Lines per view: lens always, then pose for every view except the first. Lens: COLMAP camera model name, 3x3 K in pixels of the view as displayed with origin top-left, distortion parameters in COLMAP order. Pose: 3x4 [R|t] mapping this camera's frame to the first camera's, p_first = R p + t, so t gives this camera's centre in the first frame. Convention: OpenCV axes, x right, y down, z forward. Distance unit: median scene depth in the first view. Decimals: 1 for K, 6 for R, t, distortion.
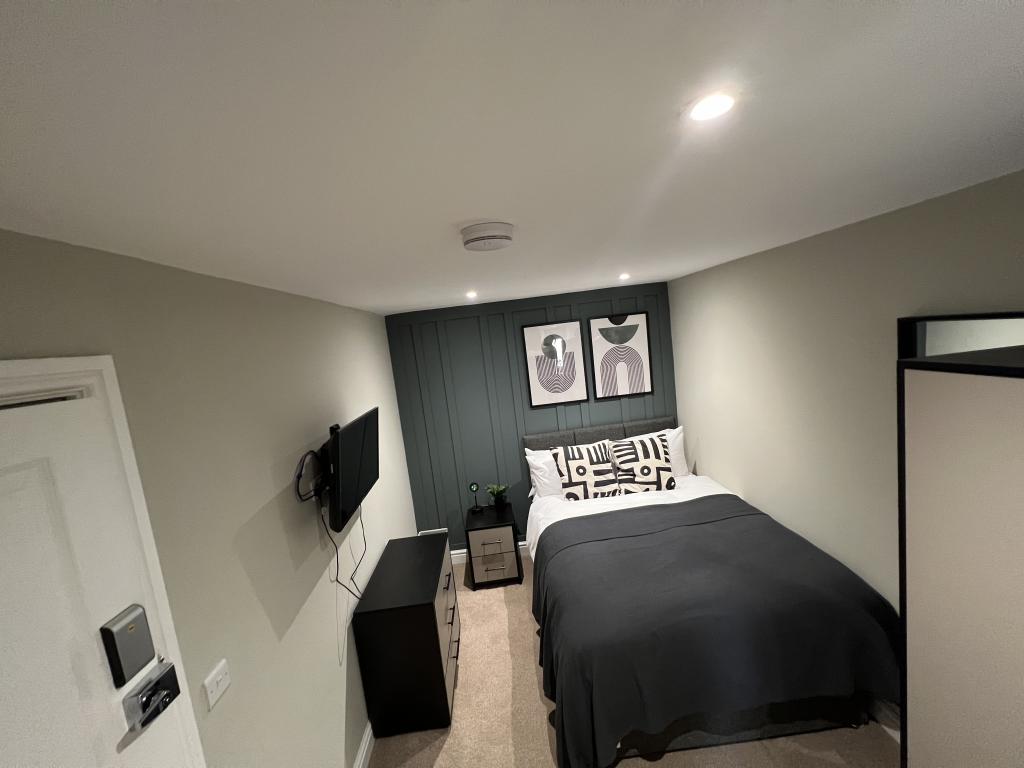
lens RADIAL K [[409.1, 0, 511.5], [0, 409.1, 380.9], [0, 0, 1]] dist [-0.002790, 0.000862]
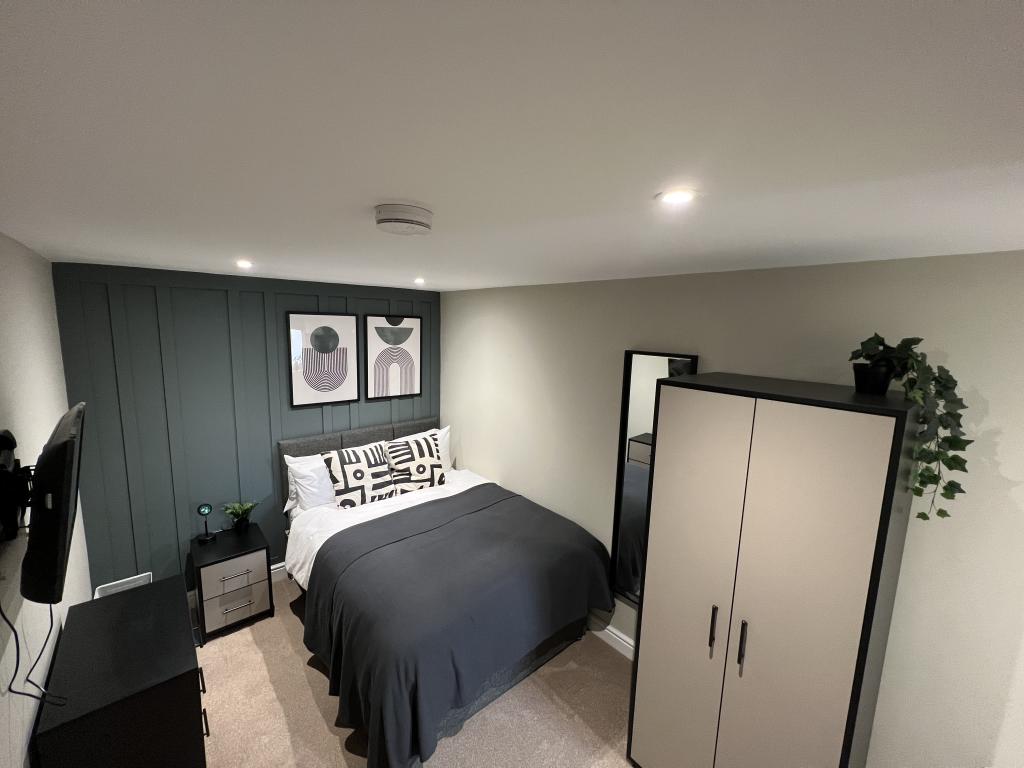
lens RADIAL K [[409.1, 0, 511.4], [0, 409.1, 381.1], [0, 0, 1]] dist [-0.002790, 0.000862]
pose [[0.774514, 0.052473, 0.630376, -0.160258], [-0.050646, 0.998498, -0.020888, 0.005313], [-0.630526, -0.015748, 0.776009, 0.046498]]
